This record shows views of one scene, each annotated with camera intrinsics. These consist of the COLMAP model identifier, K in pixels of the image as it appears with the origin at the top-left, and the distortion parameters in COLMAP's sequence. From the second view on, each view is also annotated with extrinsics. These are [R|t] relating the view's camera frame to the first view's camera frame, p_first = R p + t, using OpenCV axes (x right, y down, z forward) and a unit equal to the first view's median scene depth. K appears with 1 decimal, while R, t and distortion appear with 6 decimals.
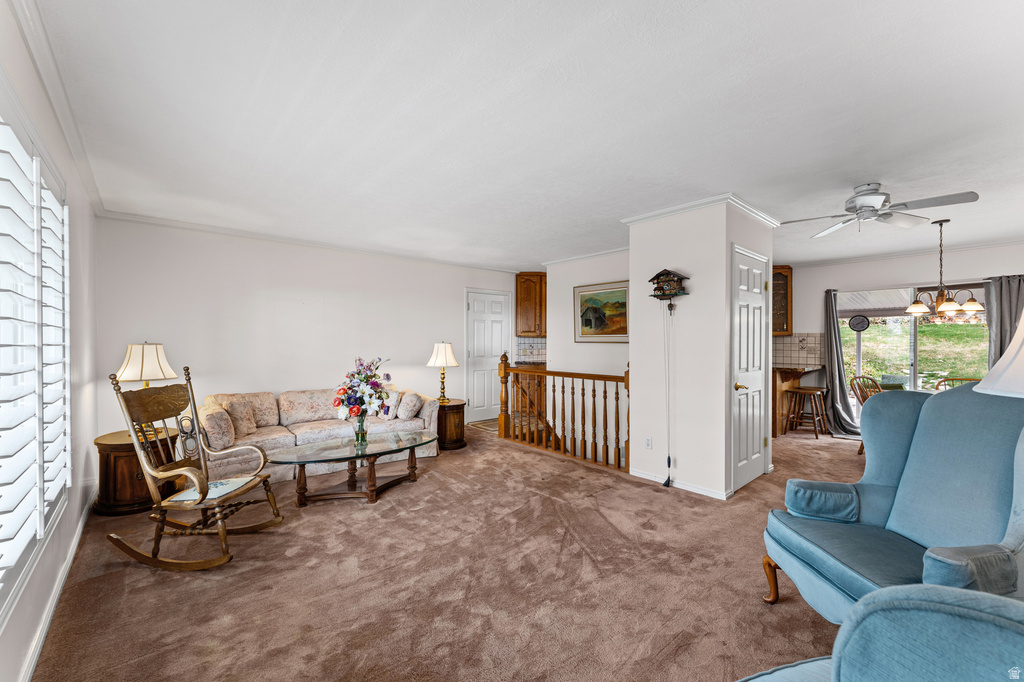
lens RADIAL K [[414.4, 0, 512.0], [0, 414.4, 341.0], [0, 0, 1]] dist [-0.000598, -0.000070]
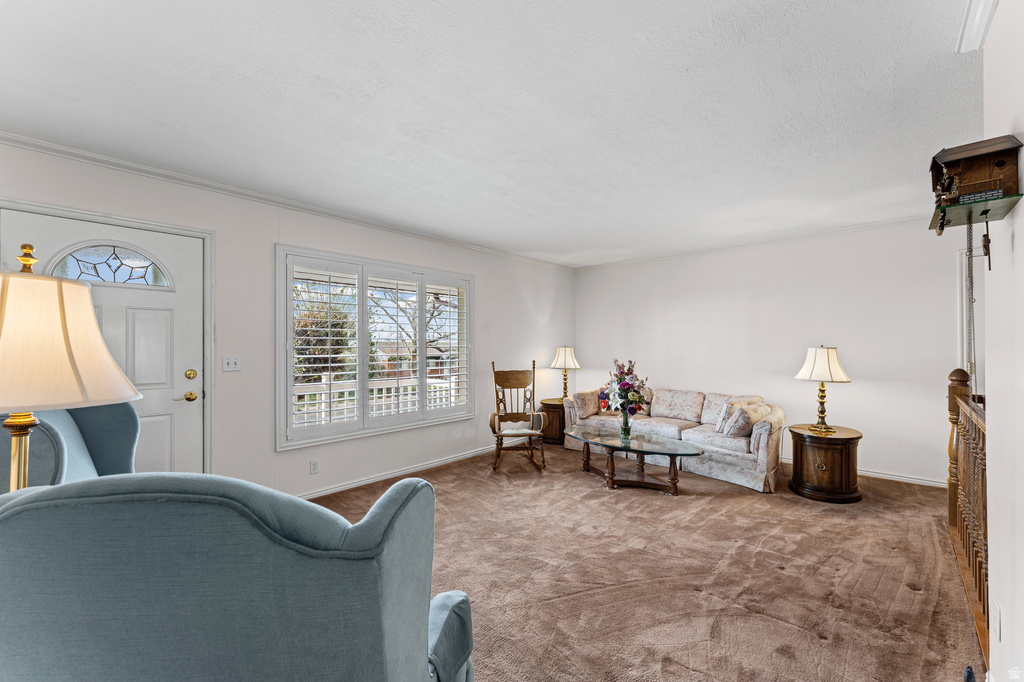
lens RADIAL K [[409.7, 0, 509.9], [0, 409.7, 346.8], [0, 0, 1]] dist [0.001412, 0.000033]
pose [[0.093693, 0.001893, -0.995599, 0.668710], [0.003147, 0.999993, 0.002197, 0.000713], [0.995596, -0.003339, 0.093686, 0.560606]]
